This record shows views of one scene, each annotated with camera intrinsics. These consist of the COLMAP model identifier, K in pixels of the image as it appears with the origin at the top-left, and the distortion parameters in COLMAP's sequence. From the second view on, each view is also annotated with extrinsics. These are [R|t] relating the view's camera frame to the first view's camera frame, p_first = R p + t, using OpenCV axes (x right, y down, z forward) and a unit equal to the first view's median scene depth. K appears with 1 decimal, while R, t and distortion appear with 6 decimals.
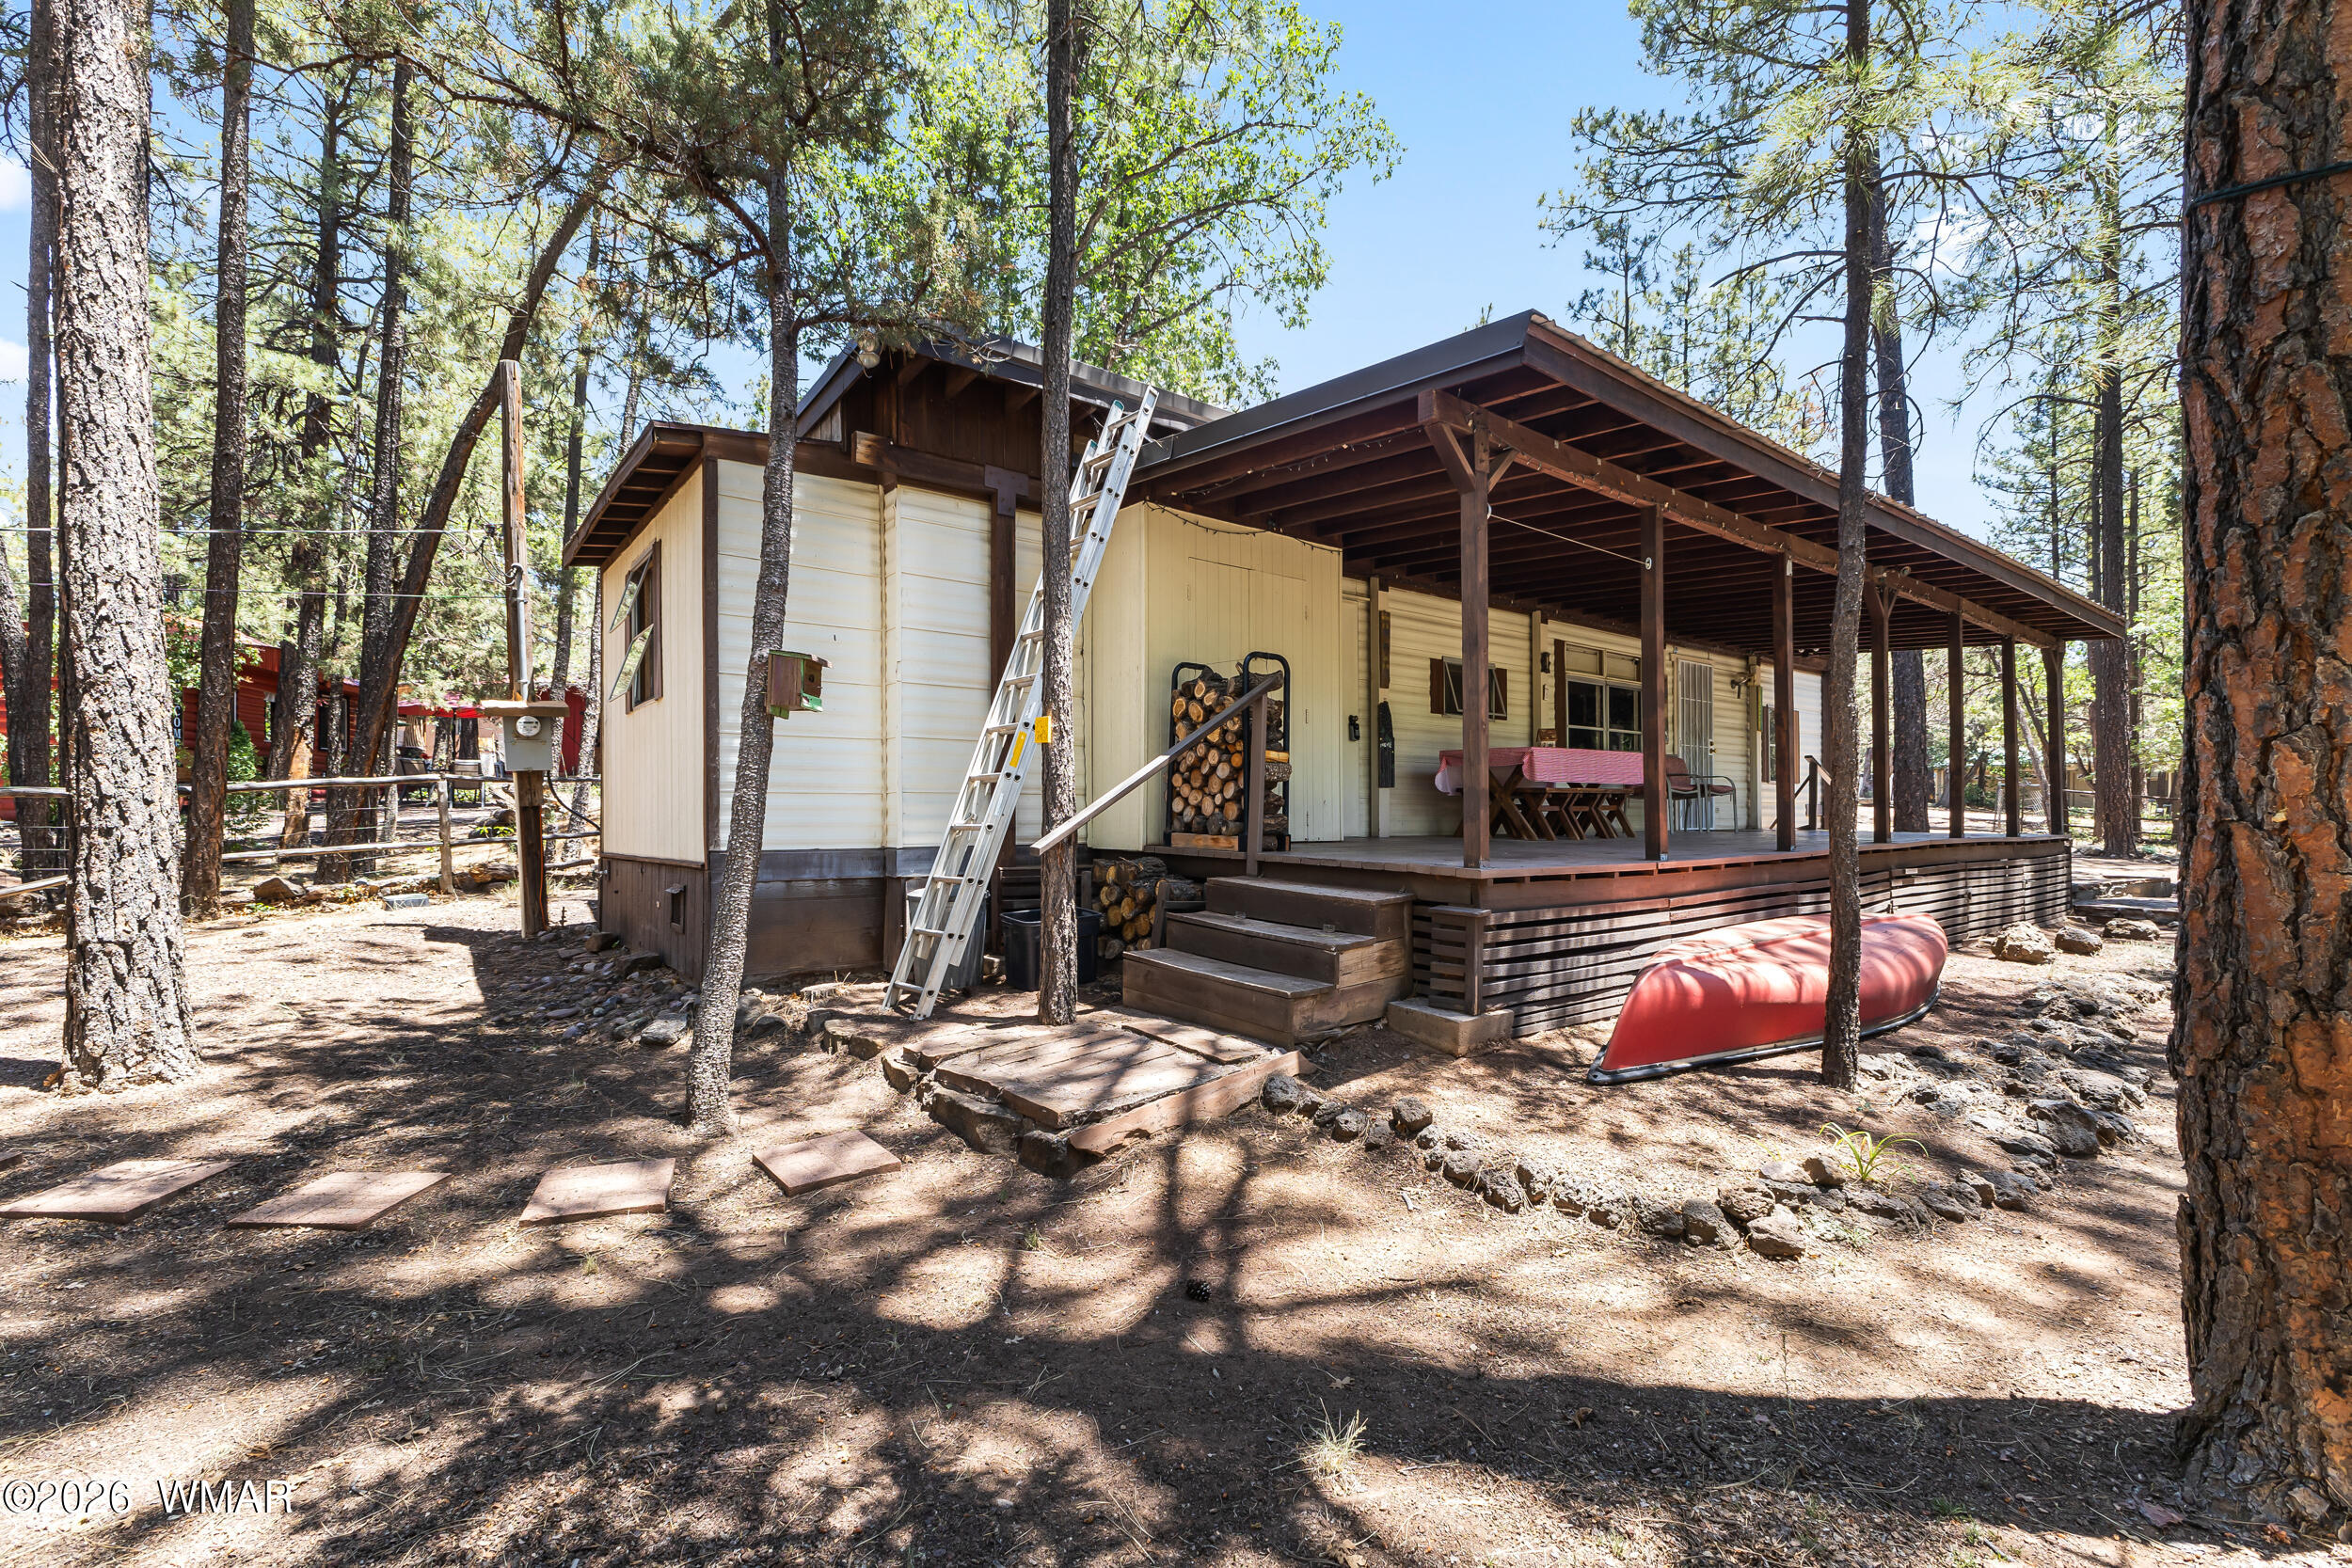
lens RADIAL K [[1074.9, 0, 1180.1], [0, 1074.9, 786.2], [0, 0, 1]] dist [0.022924, 0.000271]
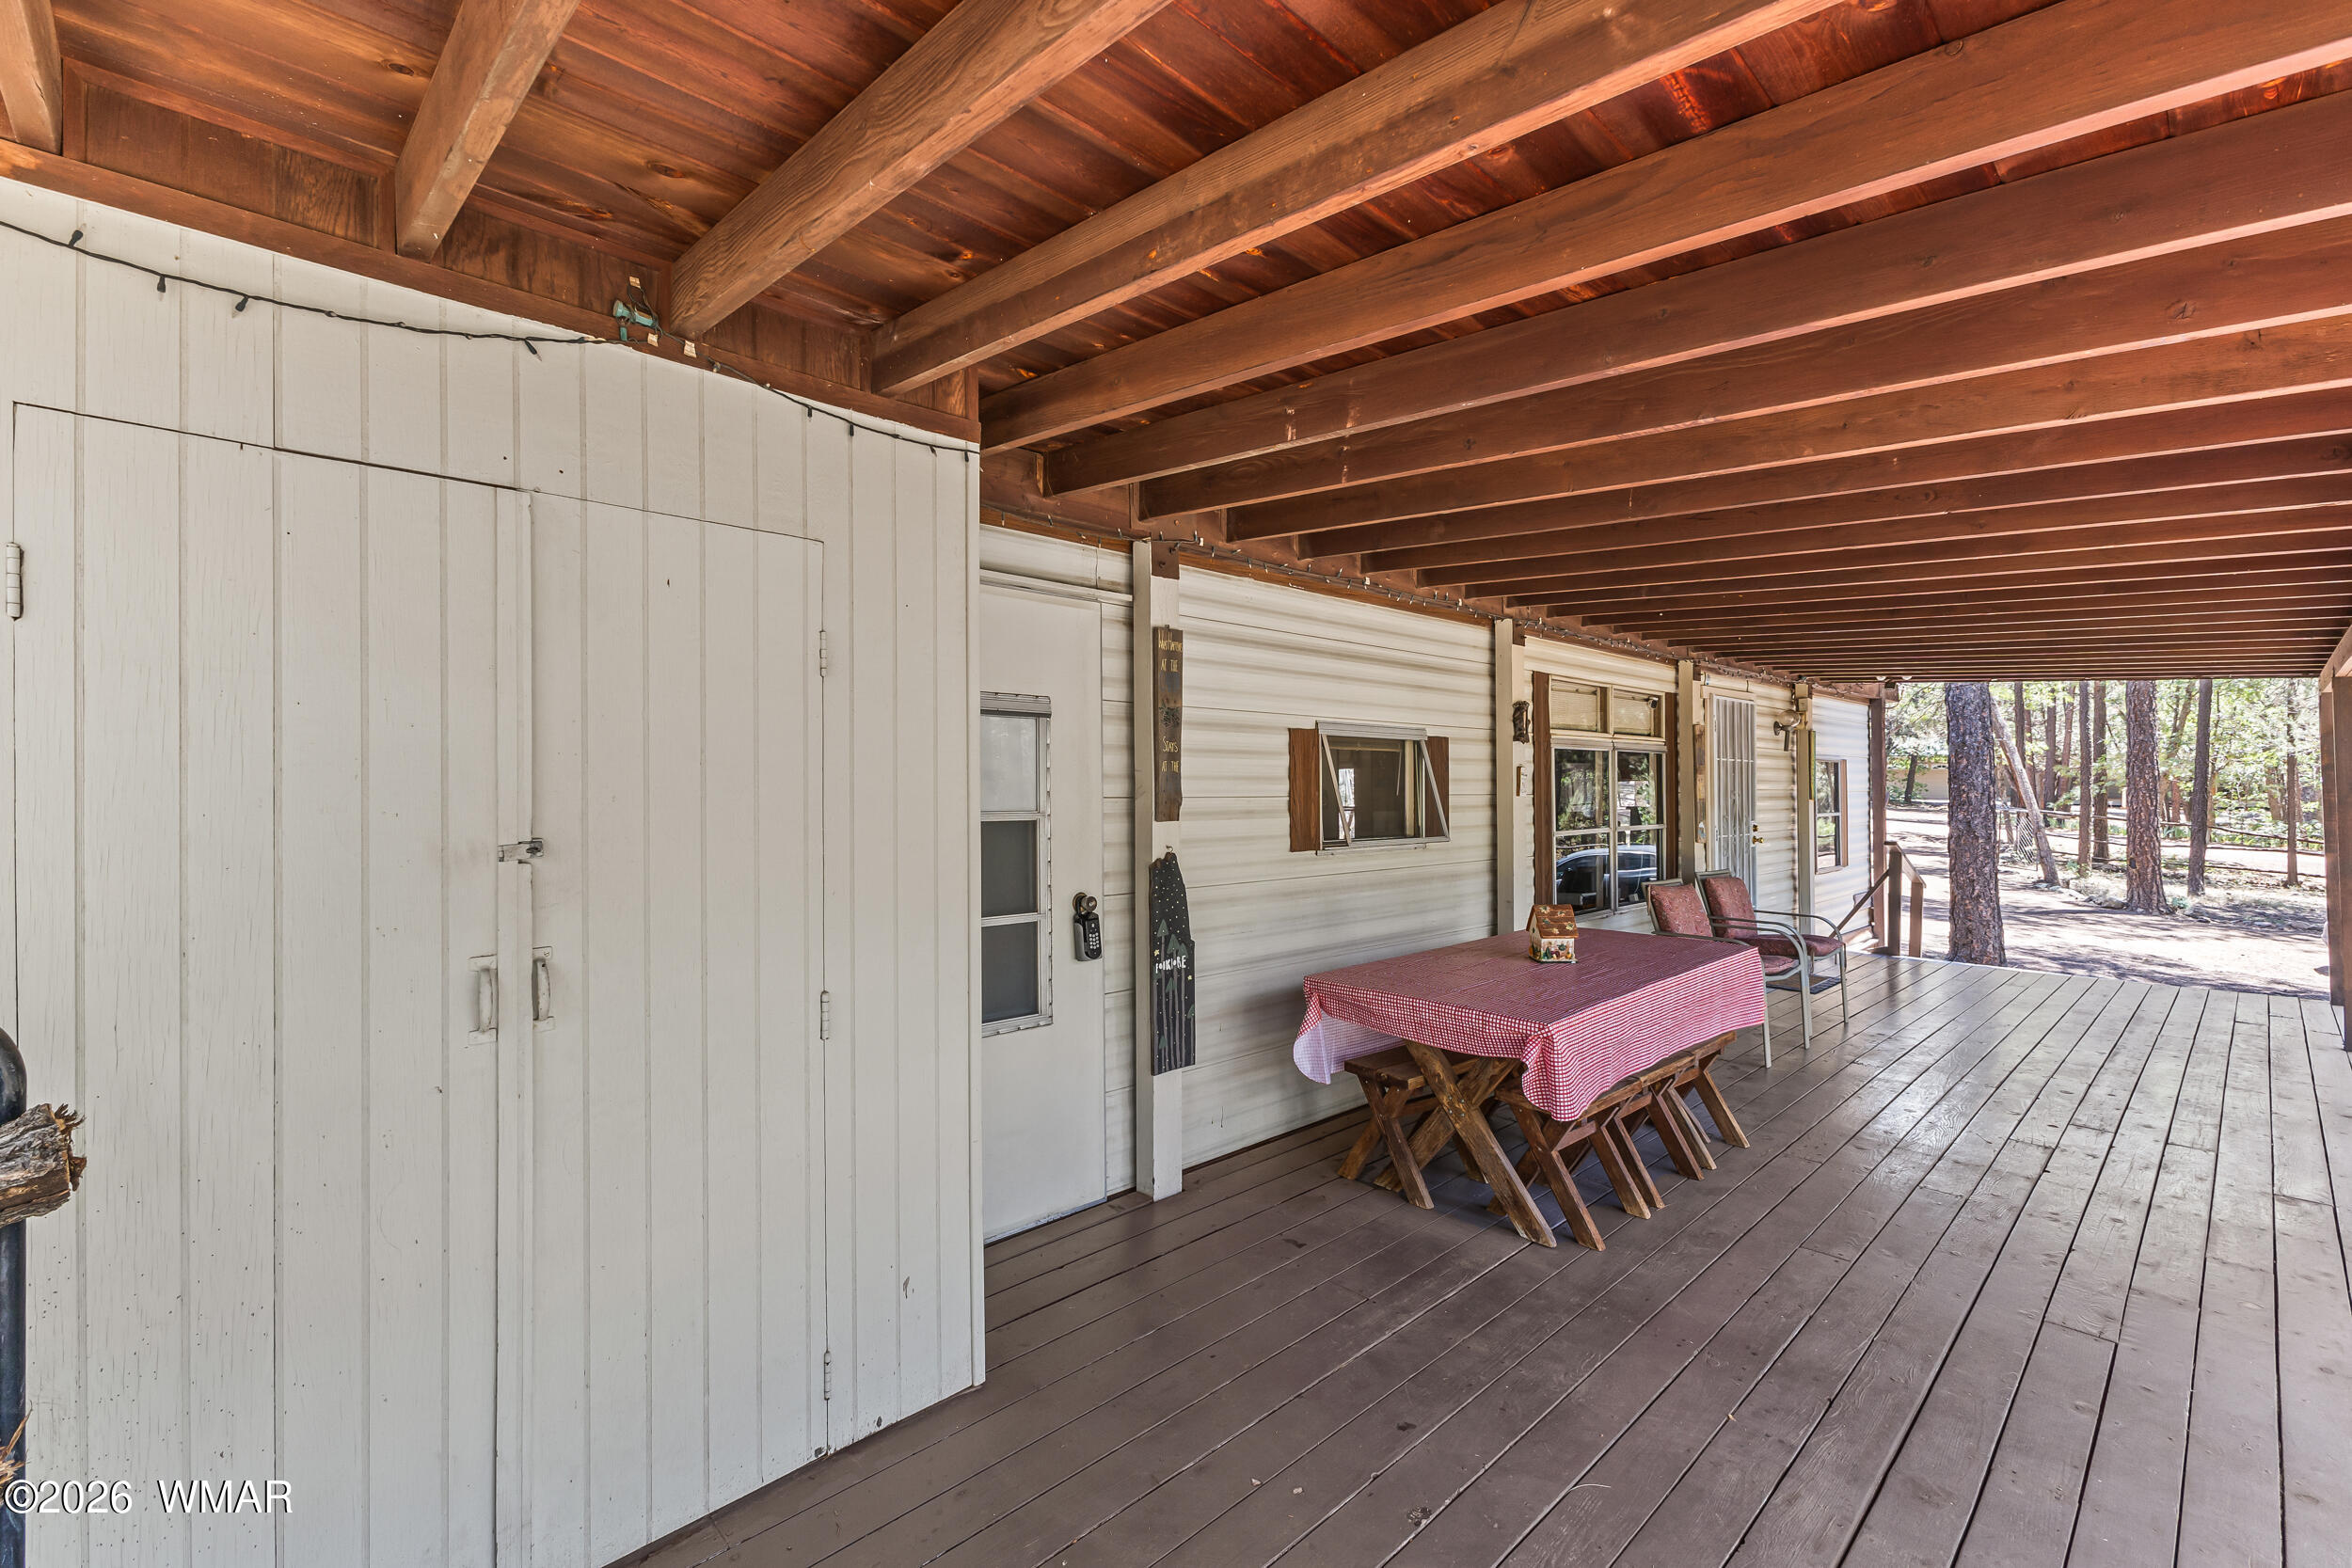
lens RADIAL K [[1074.9, 0, 1163.7], [0, 1074.9, 785.2], [0, 0, 1]] dist [0.022924, 0.000271]
pose [[0.996938, -0.008838, 0.077689, 0.192889], [0.008083, 0.999917, 0.010031, -0.132242], [-0.077772, -0.009372, 0.996927, 0.740063]]
